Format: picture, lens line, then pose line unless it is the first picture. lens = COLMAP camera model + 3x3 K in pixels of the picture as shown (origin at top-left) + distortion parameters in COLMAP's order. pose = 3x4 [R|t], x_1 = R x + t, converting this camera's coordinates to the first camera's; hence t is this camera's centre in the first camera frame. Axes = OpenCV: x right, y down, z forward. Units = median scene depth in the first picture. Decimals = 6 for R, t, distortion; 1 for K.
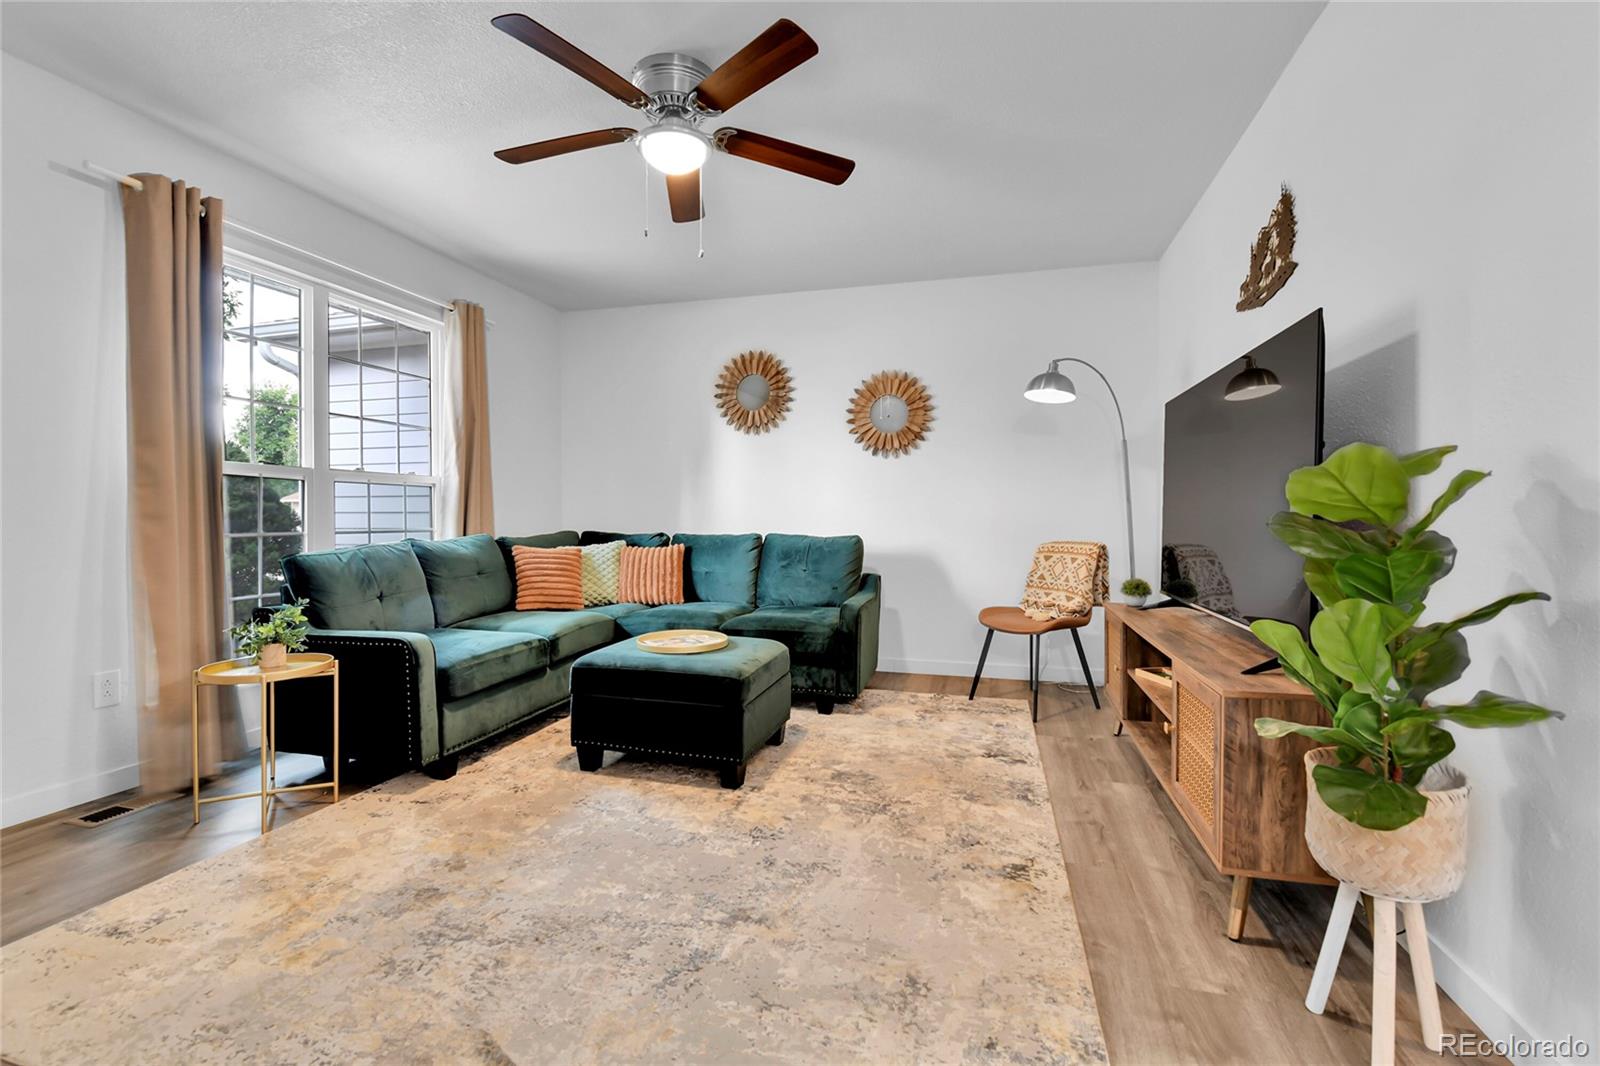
lens RADIAL K [[697.1, 0, 802.0], [0, 697.1, 519.9], [0, 0, 1]] dist [-0.001194, -0.010165]
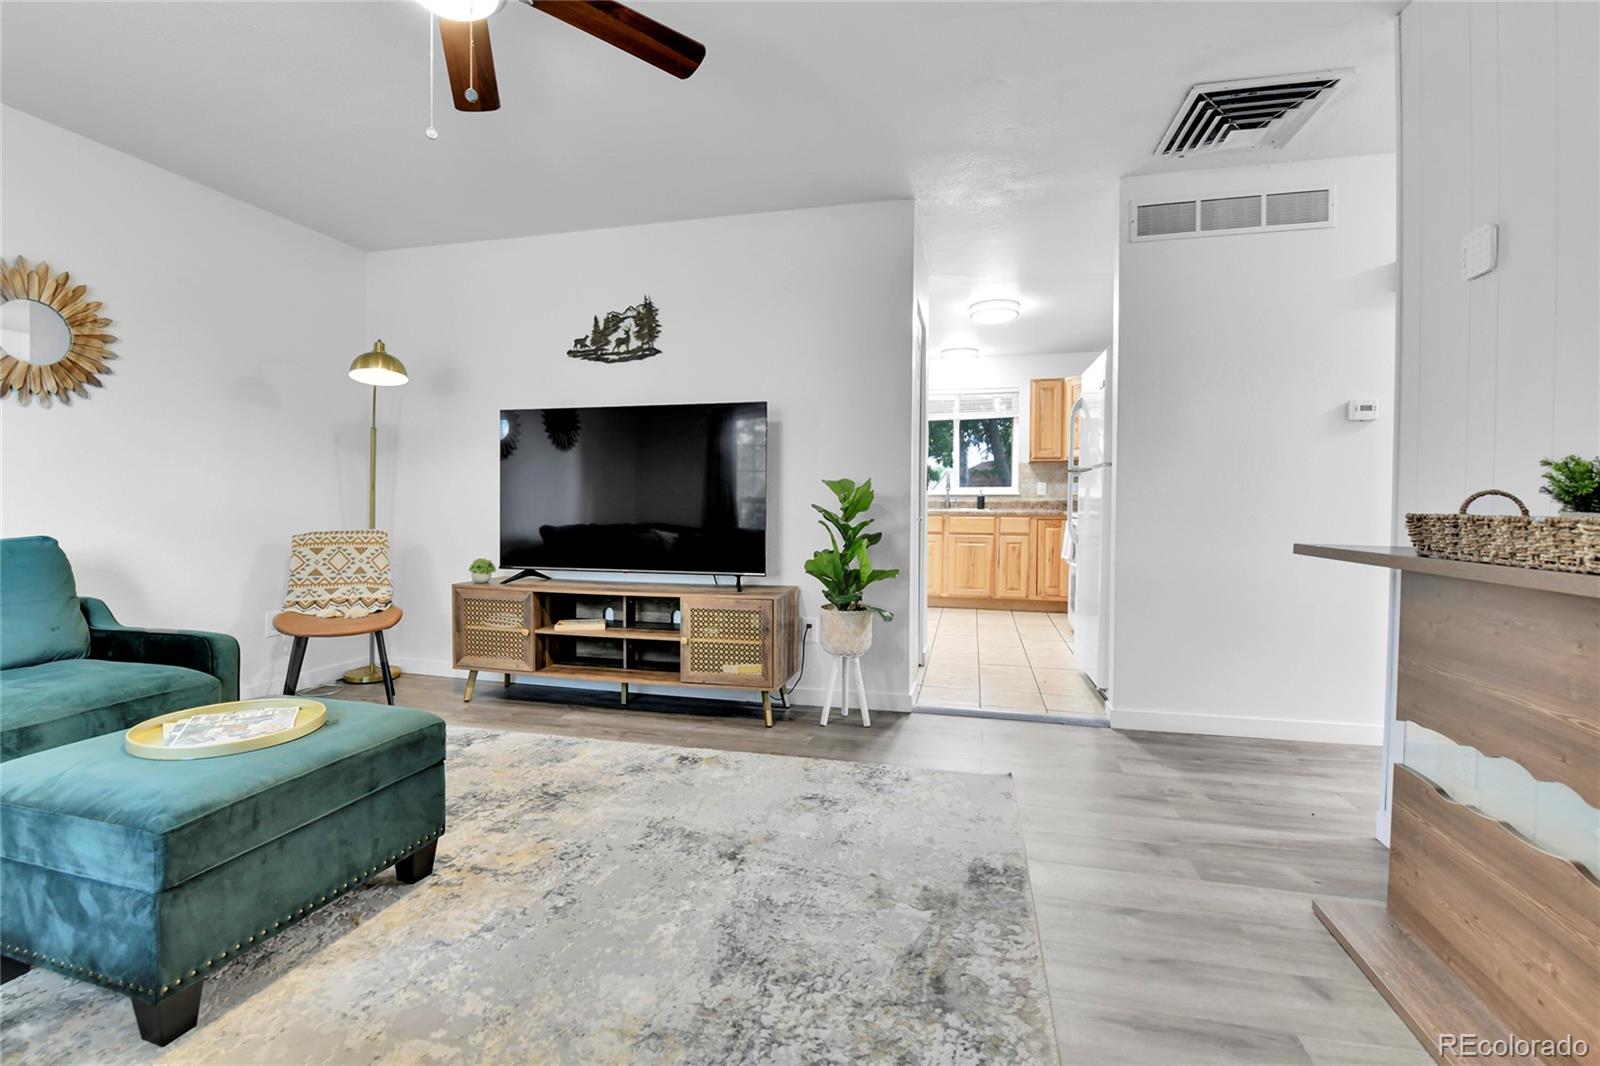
lens RADIAL K [[704.4, 0, 798.2], [0, 704.4, 504.3], [0, 0, 1]] dist [-0.001635, -0.010101]
pose [[-0.025086, 0.000194, 0.999685, -0.767001], [0.005083, 0.999987, -0.000066, -0.001388], [-0.999672, 0.005080, -0.025087, 0.567960]]
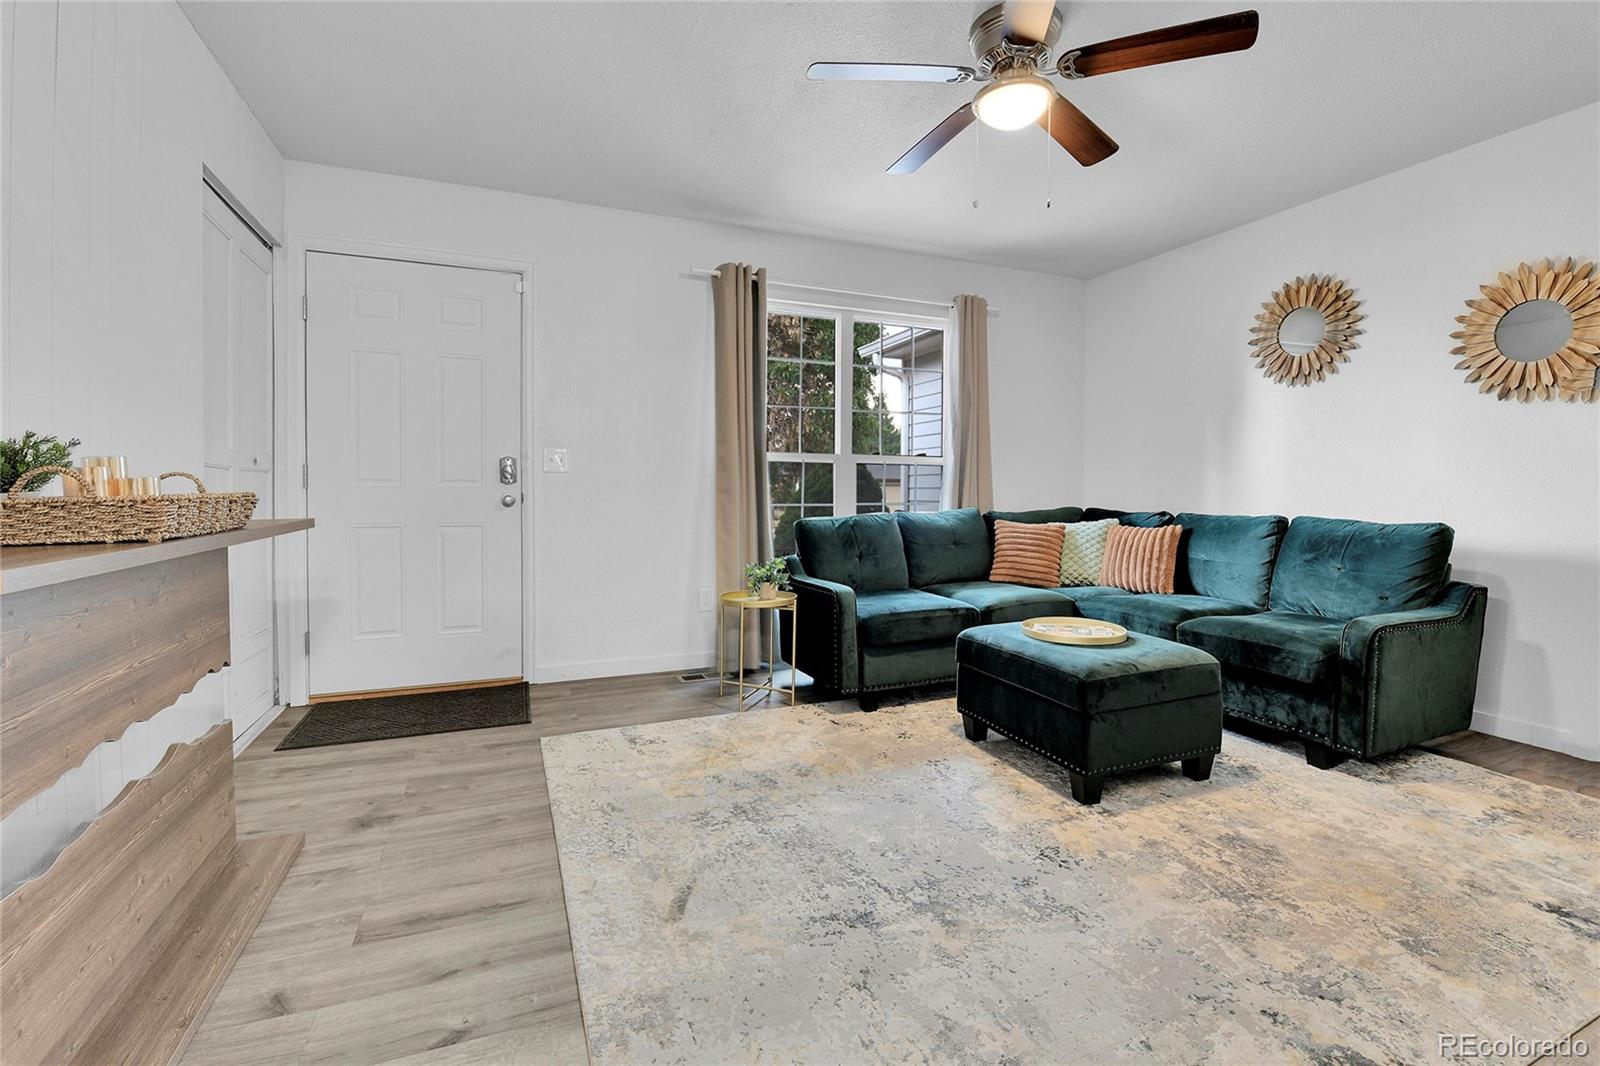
lens RADIAL K [[704.4, 0, 798.2], [0, 704.4, 504.3], [0, 0, 1]] dist [-0.001635, -0.010101]
pose [[0.609351, 0.019379, -0.792664, 0.342635], [-0.008848, 0.999805, 0.017641, -0.003210], [0.792851, -0.003737, 0.609404, 0.160851]]
